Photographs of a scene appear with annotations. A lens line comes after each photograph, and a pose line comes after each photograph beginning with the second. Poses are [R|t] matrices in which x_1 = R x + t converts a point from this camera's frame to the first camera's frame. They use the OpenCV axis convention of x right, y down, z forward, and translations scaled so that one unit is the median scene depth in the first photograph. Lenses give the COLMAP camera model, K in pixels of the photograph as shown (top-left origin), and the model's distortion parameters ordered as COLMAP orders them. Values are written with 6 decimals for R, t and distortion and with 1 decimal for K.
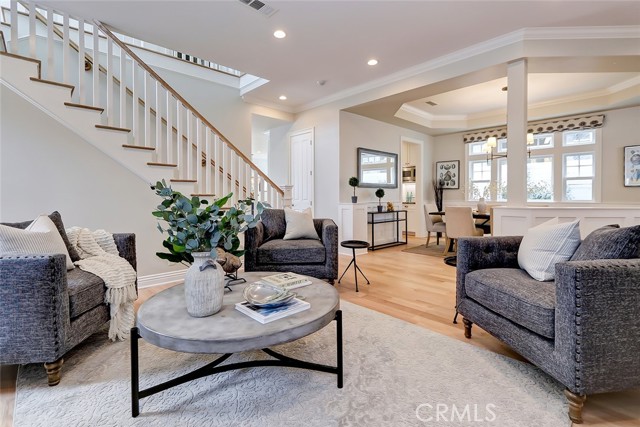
lens RADIAL K [[296.0, 0, 315.3], [0, 296.0, 197.6], [0, 0, 1]] dist [-0.000666, -0.001310]
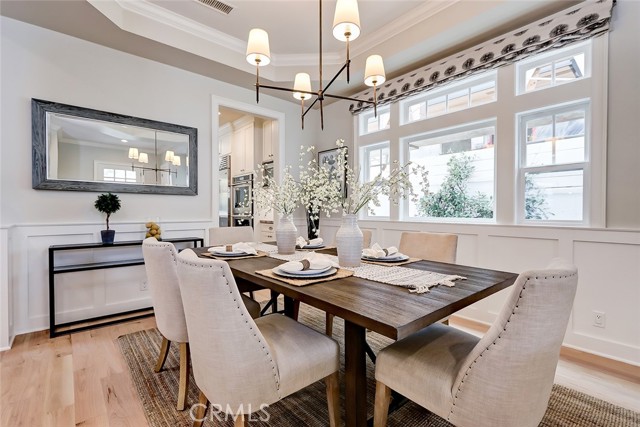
lens RADIAL K [[296.0, 0, 308.8], [0, 296.0, 213.5], [0, 0, 1]] dist [-0.000666, -0.001310]
pose [[0.999080, 0.001523, -0.042864, 0.553569], [-0.001391, 0.999994, 0.003119, -0.001443], [0.042869, -0.003057, 0.999076, 0.553834]]
